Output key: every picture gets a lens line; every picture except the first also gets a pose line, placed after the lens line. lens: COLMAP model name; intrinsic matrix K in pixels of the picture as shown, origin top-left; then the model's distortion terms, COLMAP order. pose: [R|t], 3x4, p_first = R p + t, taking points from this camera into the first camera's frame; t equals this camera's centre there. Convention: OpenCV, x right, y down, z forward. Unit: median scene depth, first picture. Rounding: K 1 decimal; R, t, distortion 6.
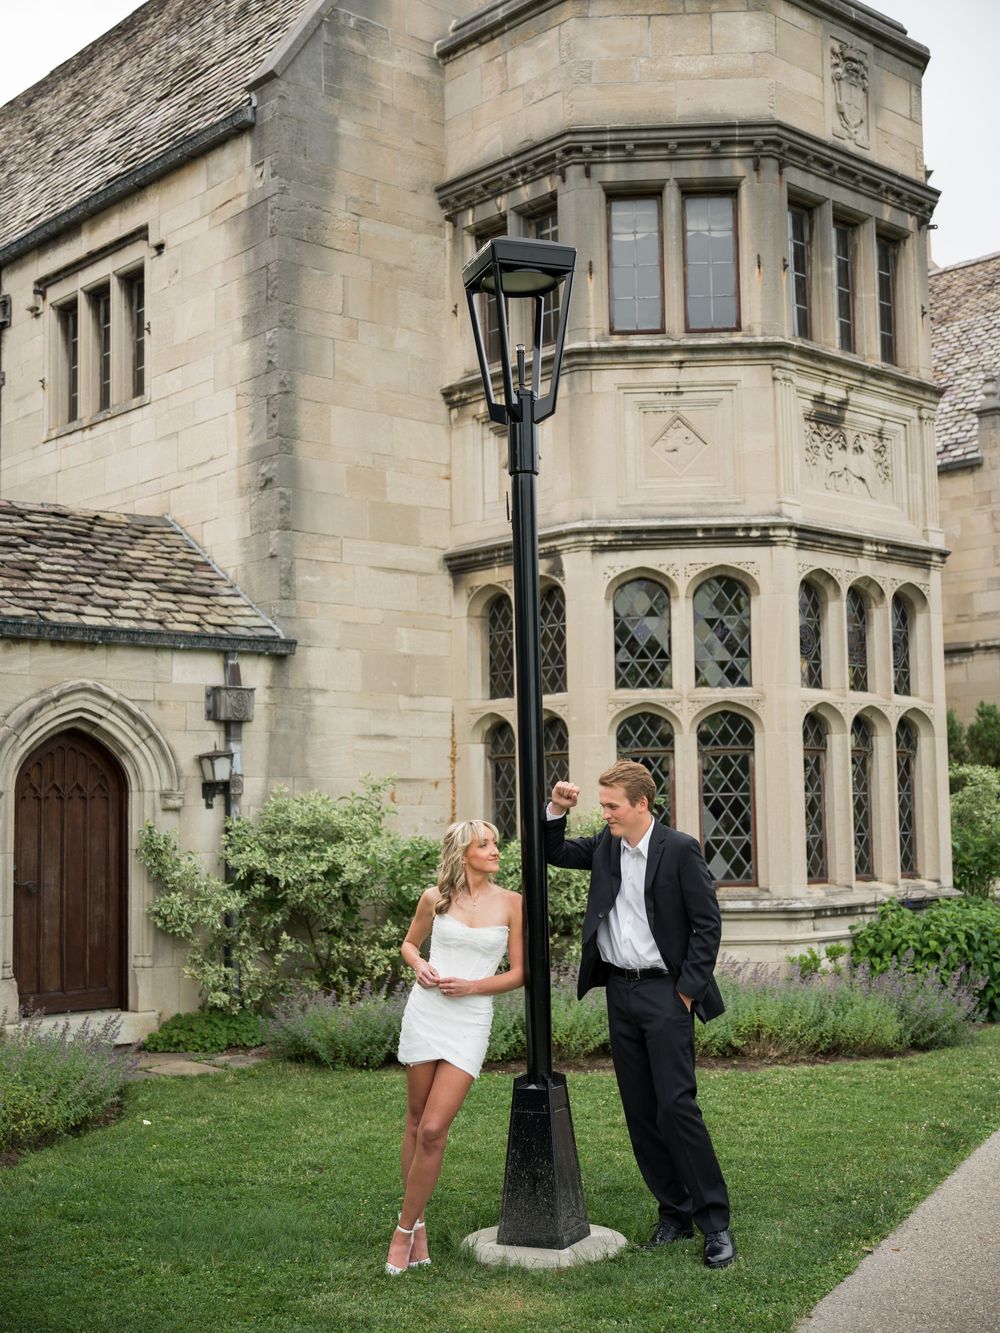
lens RADIAL K [[1620.7, 0, 496.3], [0, 1620.7, 663.6], [0, 0, 1]] dist [-0.057661, 0.000000]
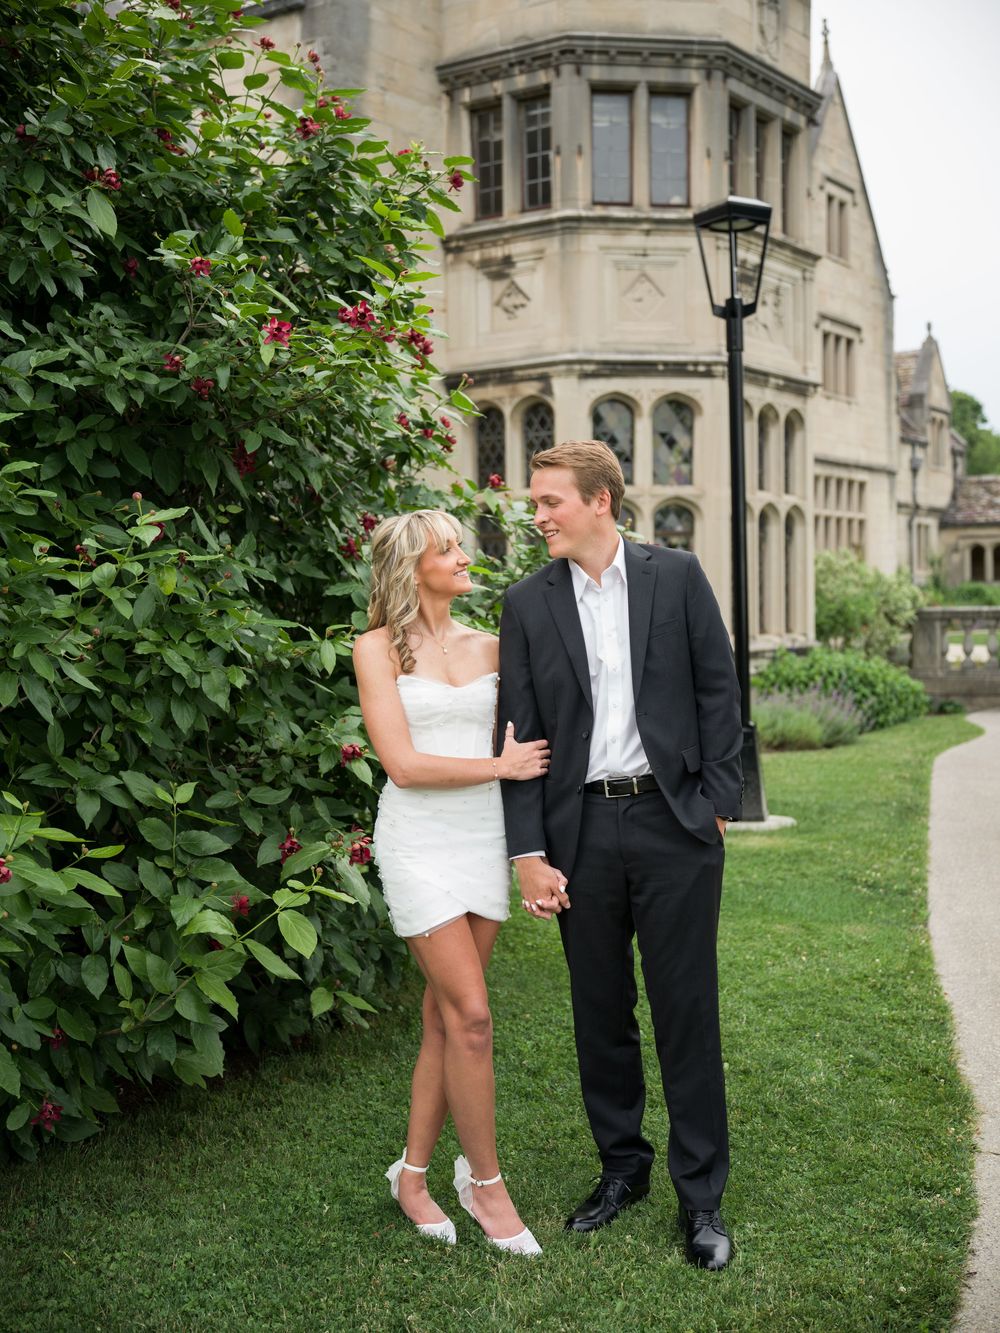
lens RADIAL K [[1620.7, 0, 502.6], [0, 1620.7, 669.9], [0, 0, 1]] dist [-0.057661, 0.000000]
pose [[0.978068, -0.003546, 0.208257, -0.261118], [-0.023611, 0.991523, 0.127770, -0.001692], [-0.206945, -0.129885, 0.969693, -0.257239]]
